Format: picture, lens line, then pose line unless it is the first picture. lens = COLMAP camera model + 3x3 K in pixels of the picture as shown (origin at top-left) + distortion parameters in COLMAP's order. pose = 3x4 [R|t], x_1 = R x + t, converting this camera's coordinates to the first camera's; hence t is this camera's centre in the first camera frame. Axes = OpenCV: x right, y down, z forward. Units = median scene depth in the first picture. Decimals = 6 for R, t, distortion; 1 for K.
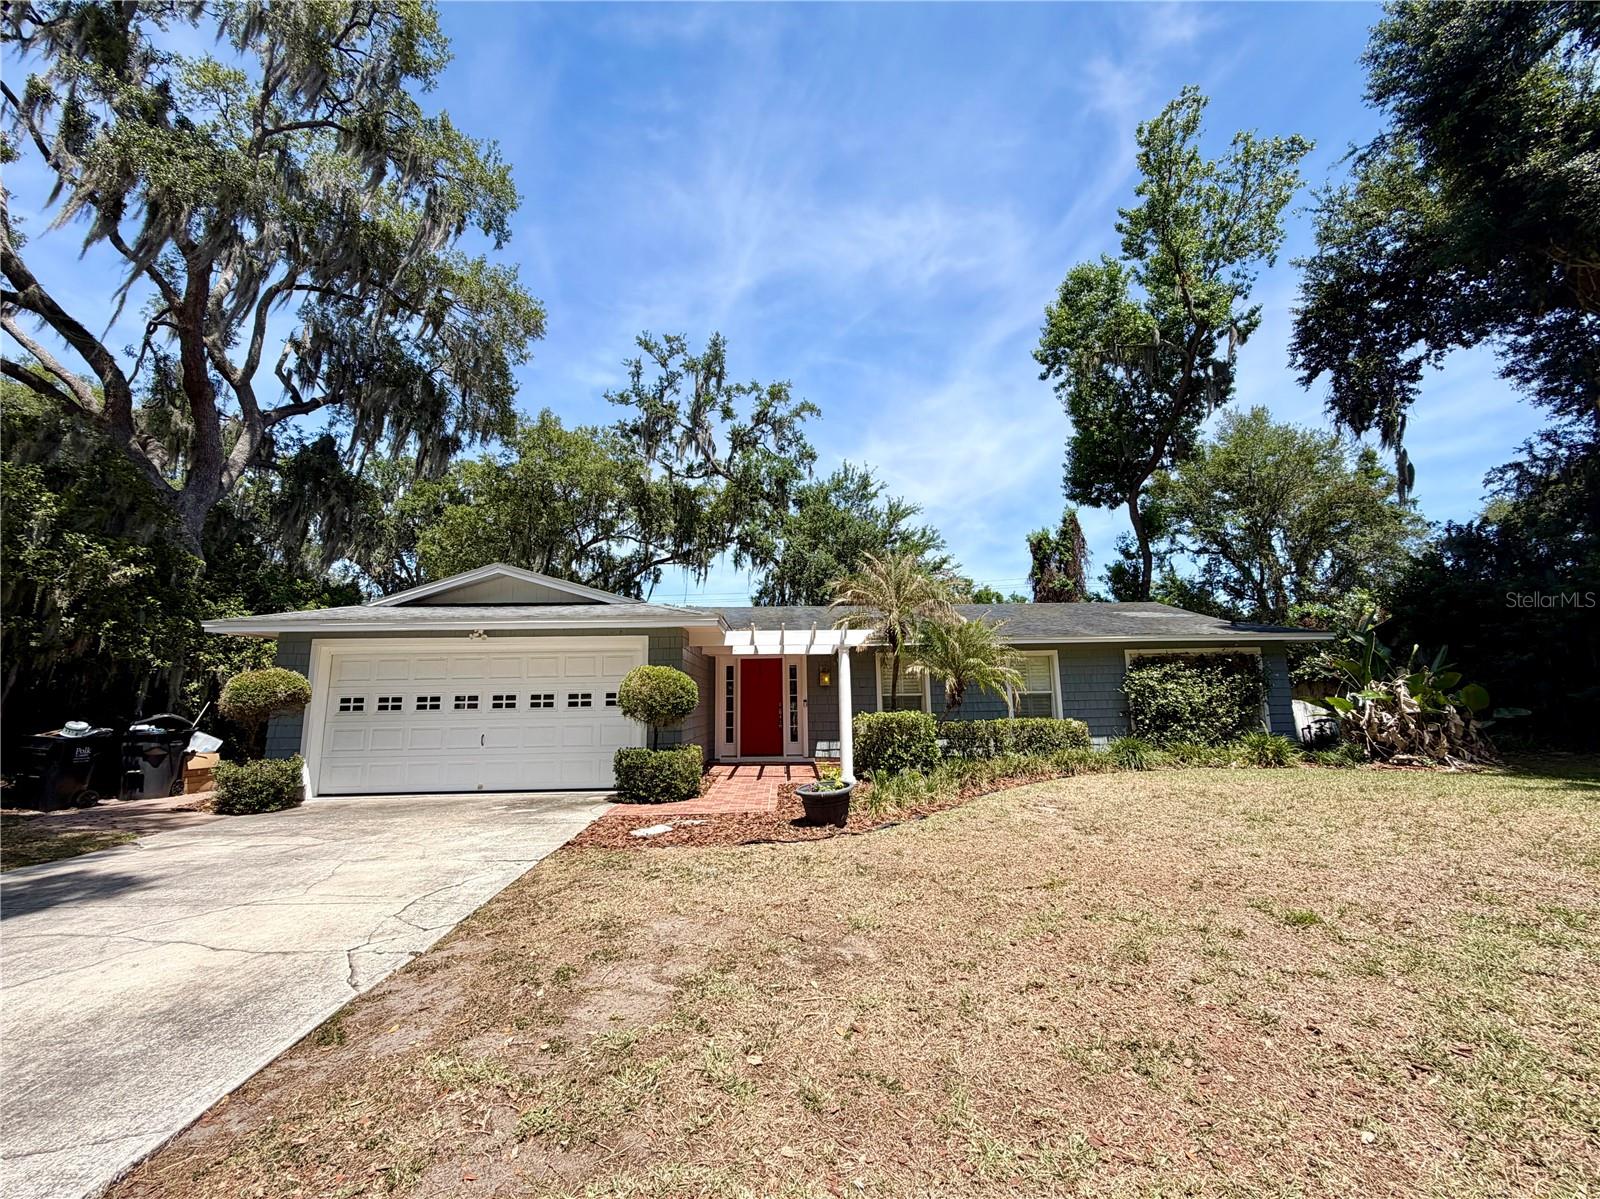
lens RADIAL K [[638.8, 0, 800.5], [0, 638.8, 588.0], [0, 0, 1]] dist [0.000928, 0.000831]
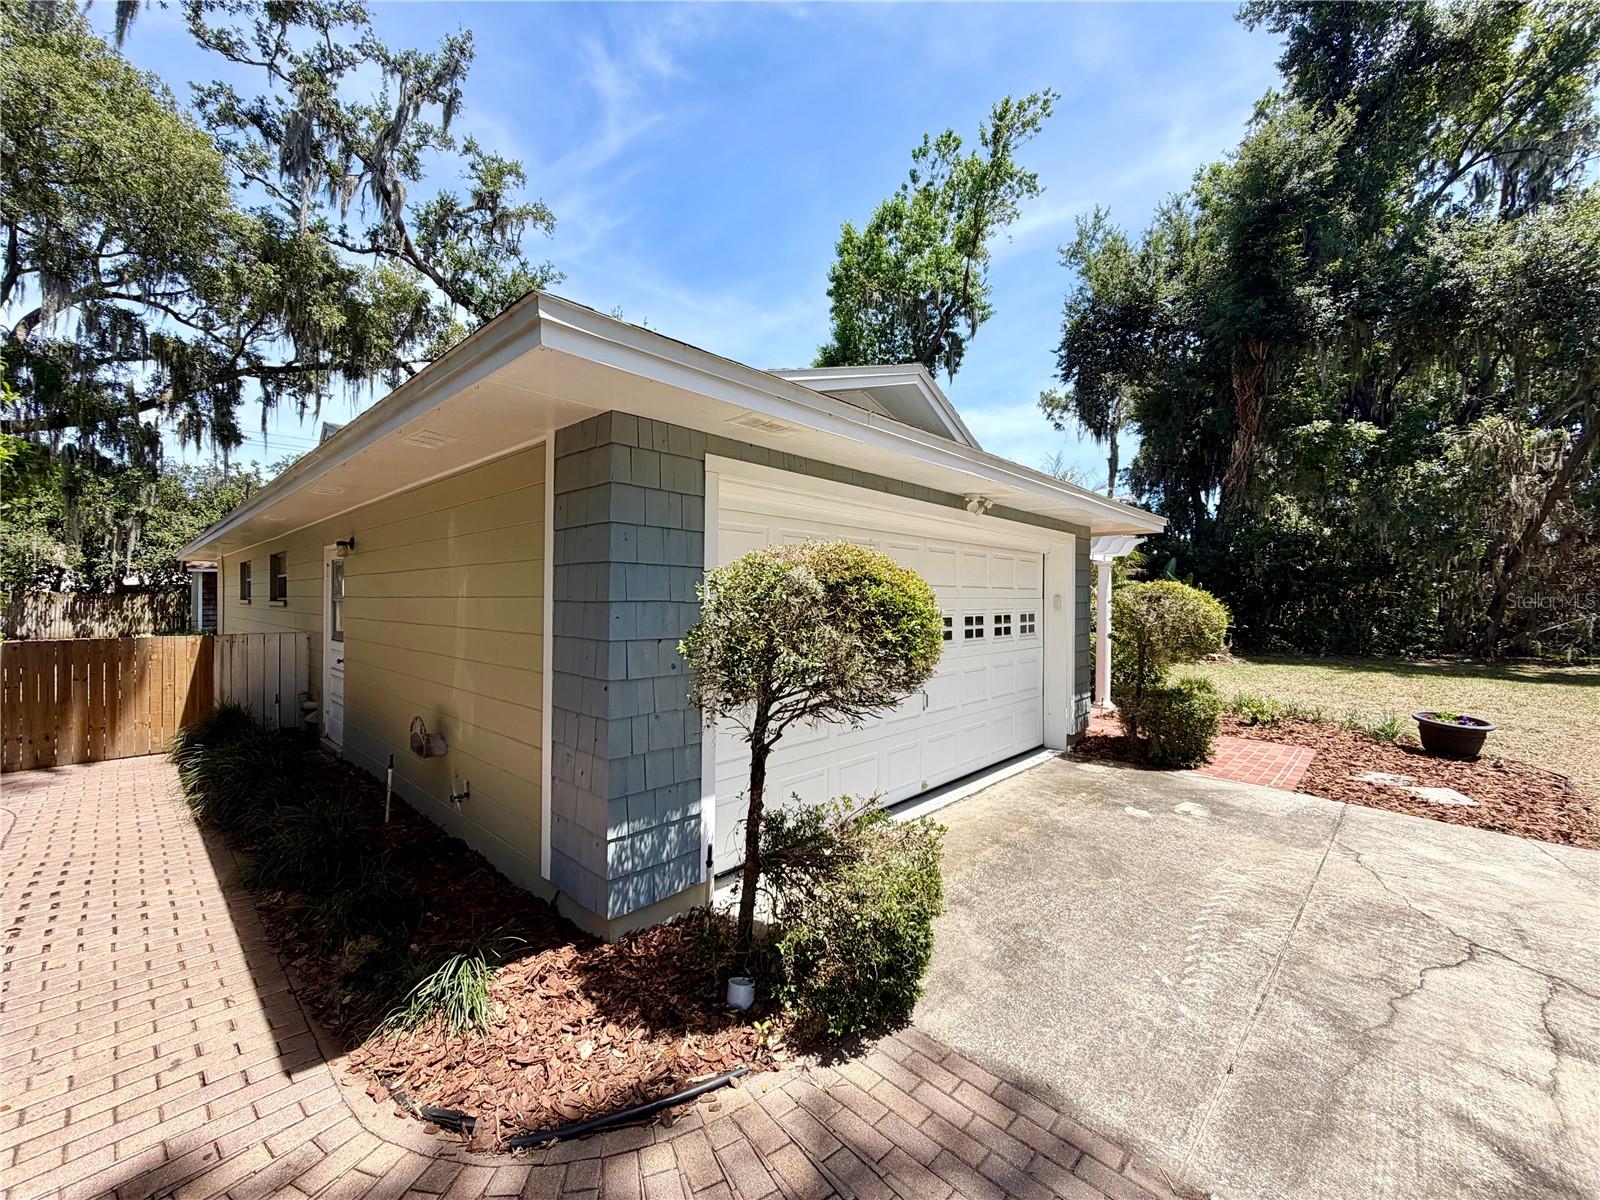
lens RADIAL K [[638.8, 0, 795.5], [0, 638.8, 579.4], [0, 0, 1]] dist [0.000928, 0.000831]
pose [[0.703507, 0.041971, 0.709448, -0.608150], [-0.139699, 0.986946, 0.080142, 0.070382], [-0.696822, -0.155490, 0.700187, 0.456017]]
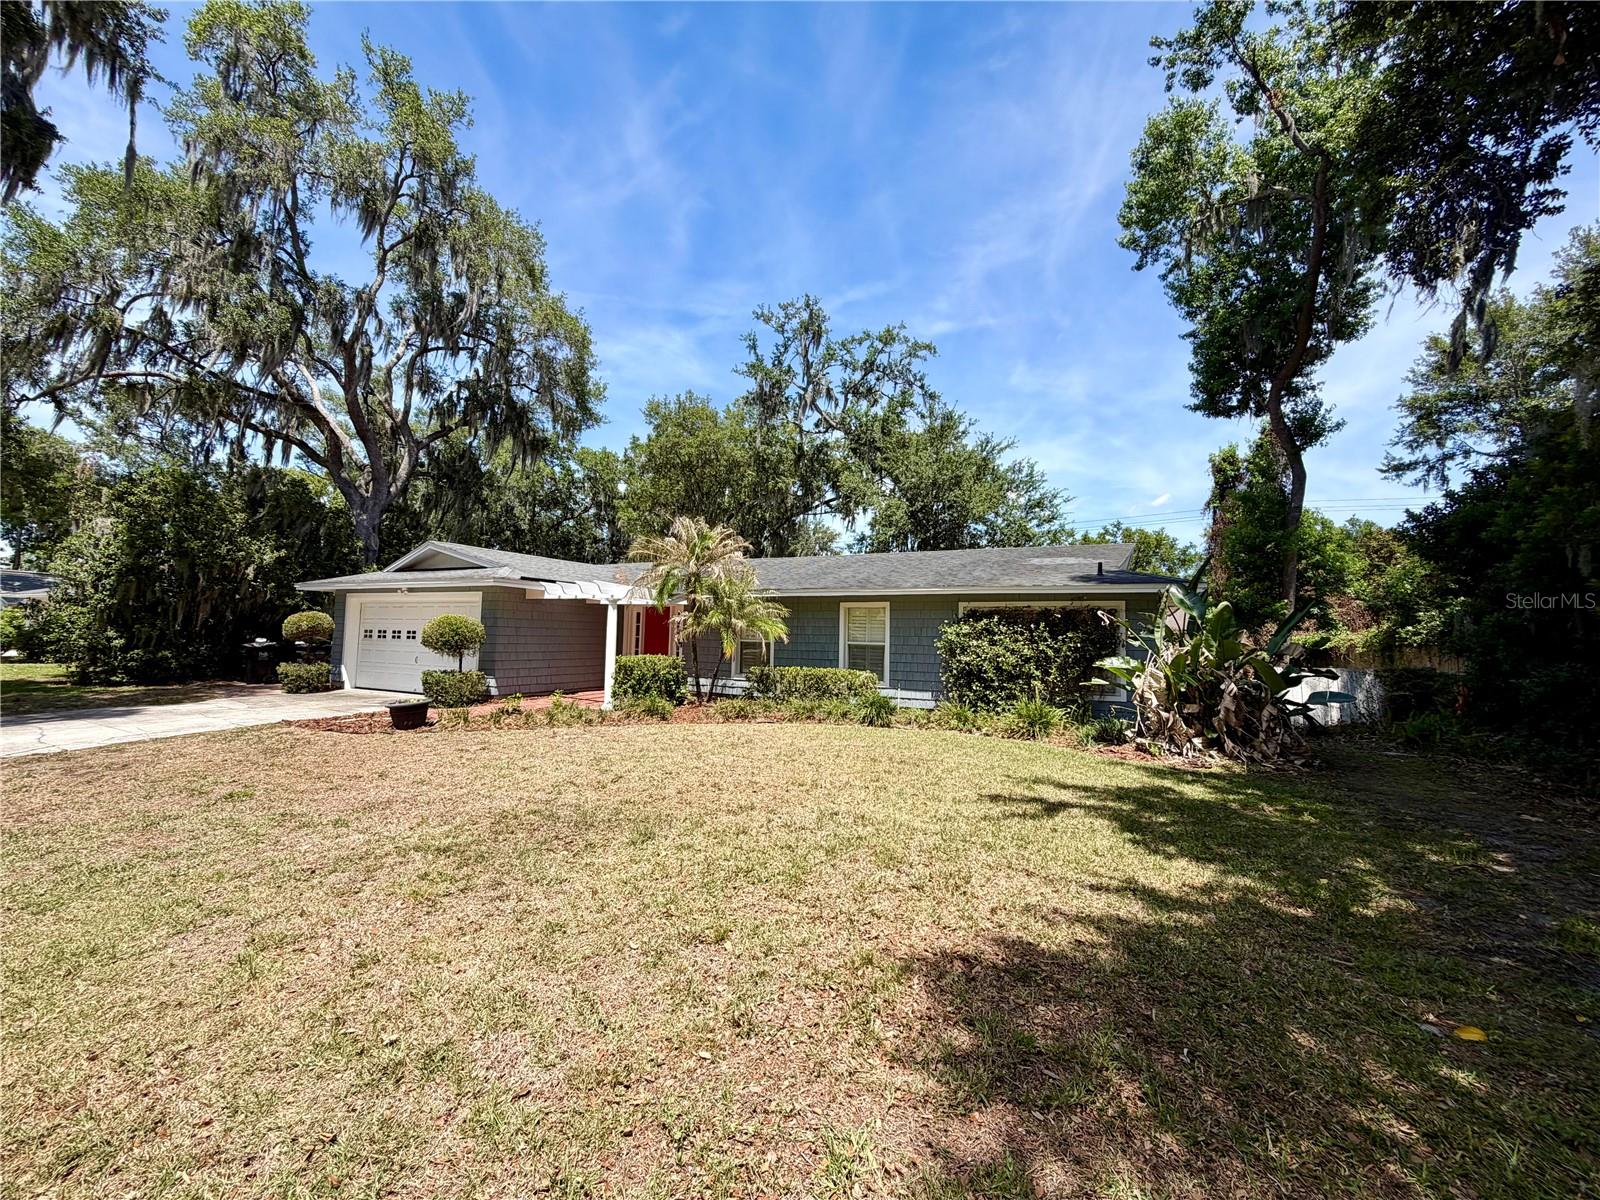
lens RADIAL K [[638.8, 0, 804.5], [0, 638.8, 582.8], [0, 0, 1]] dist [0.000928, 0.000831]
pose [[0.879943, -0.006075, -0.475041, 0.664638], [0.046357, 0.996245, 0.073129, -0.008767], [0.472813, -0.086370, 0.876920, 0.073148]]
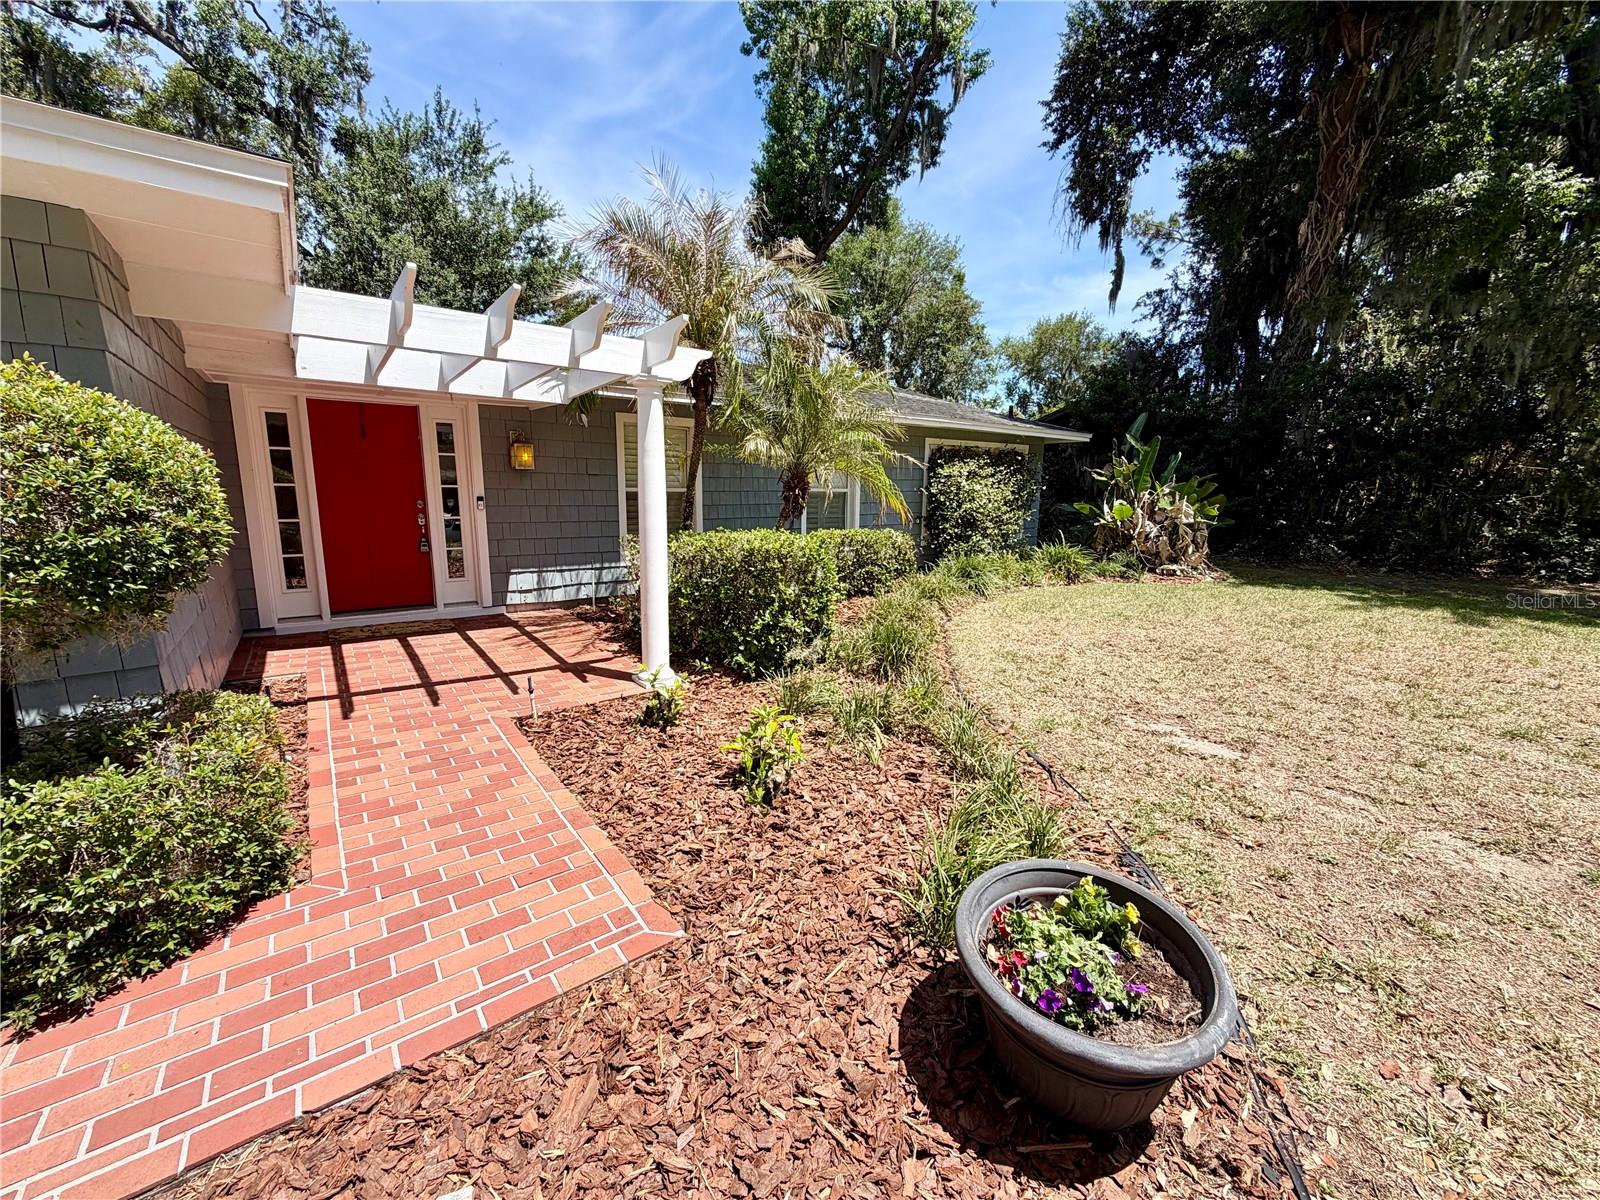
lens RADIAL K [[638.8, 0, 784.7], [0, 638.8, 584.0], [0, 0, 1]] dist [0.000928, 0.000831]
pose [[0.814009, -0.064436, 0.577268, -0.079409], [-0.126499, 0.950308, 0.284453, 0.058828], [-0.566911, -0.304571, 0.765407, 0.400826]]
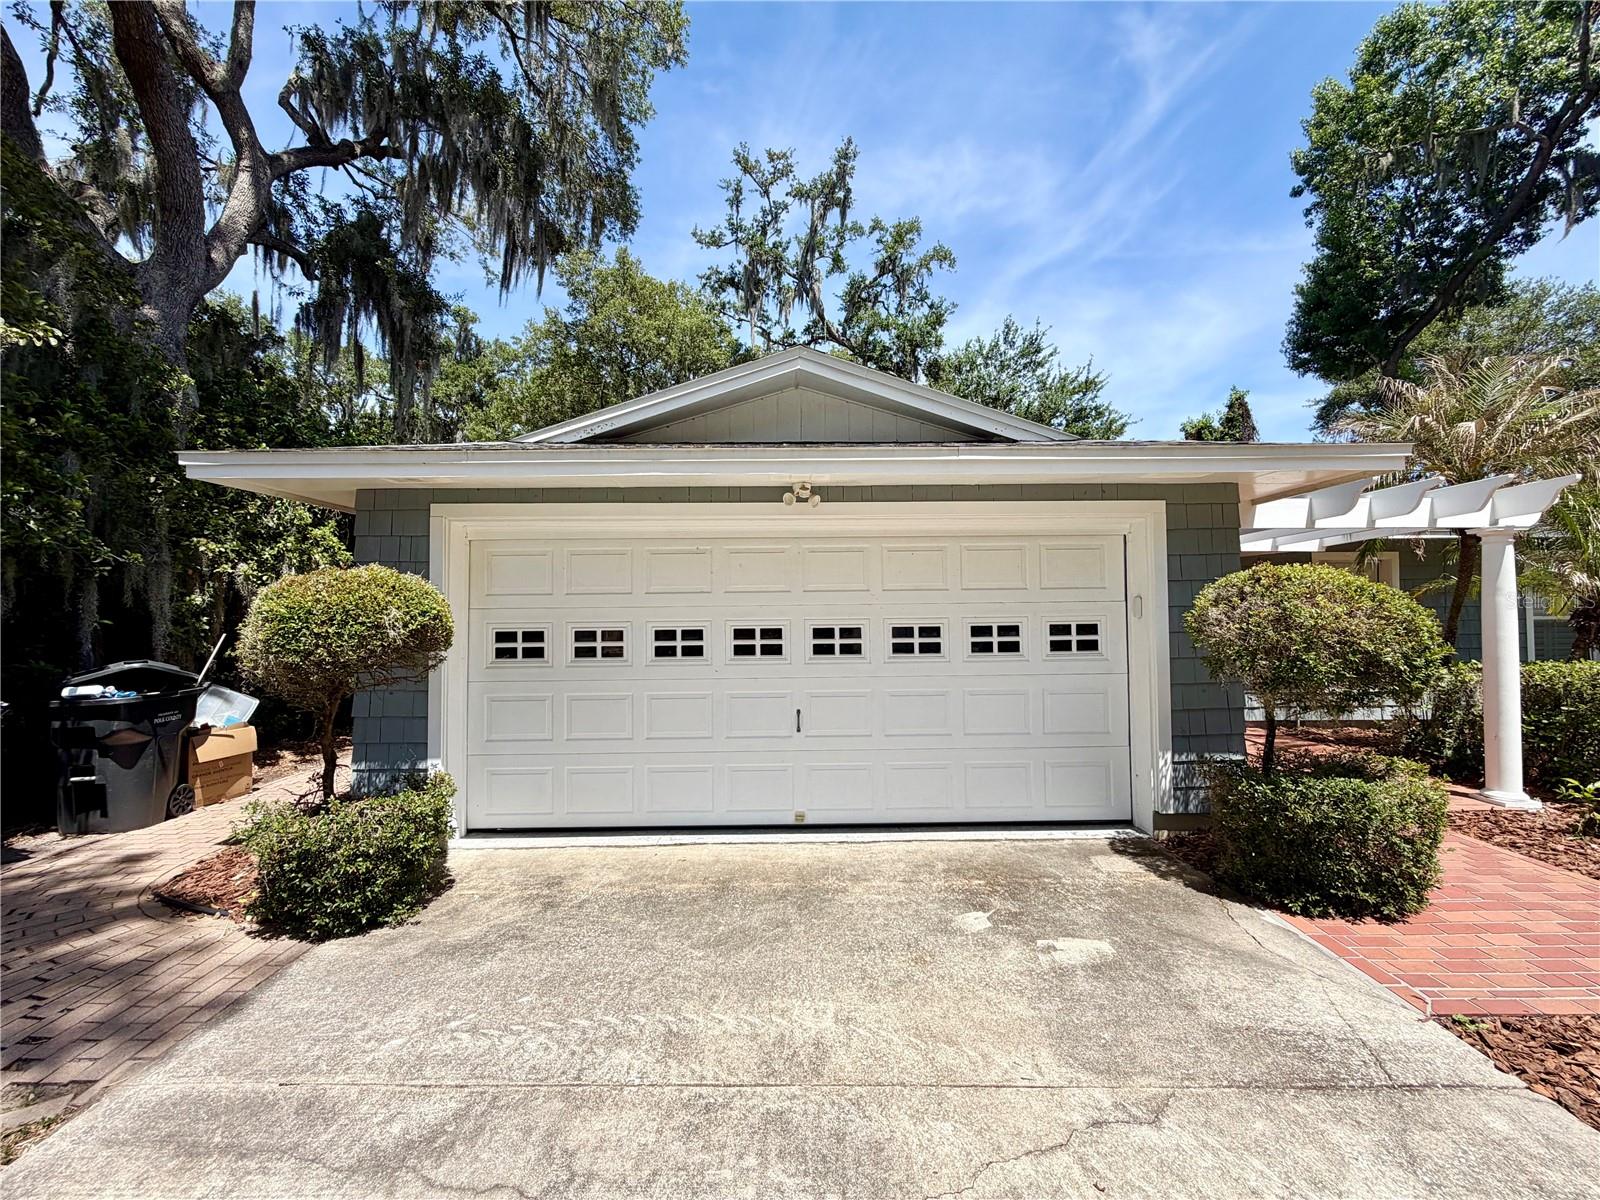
lens RADIAL K [[638.8, 0, 803.1], [0, 638.8, 581.1], [0, 0, 1]] dist [0.000928, 0.000831]
pose [[0.999870, 0.005374, -0.015176, -0.309698], [-0.003473, 0.992444, 0.122646, 0.048824], [0.015721, -0.122578, 0.992334, 0.344097]]
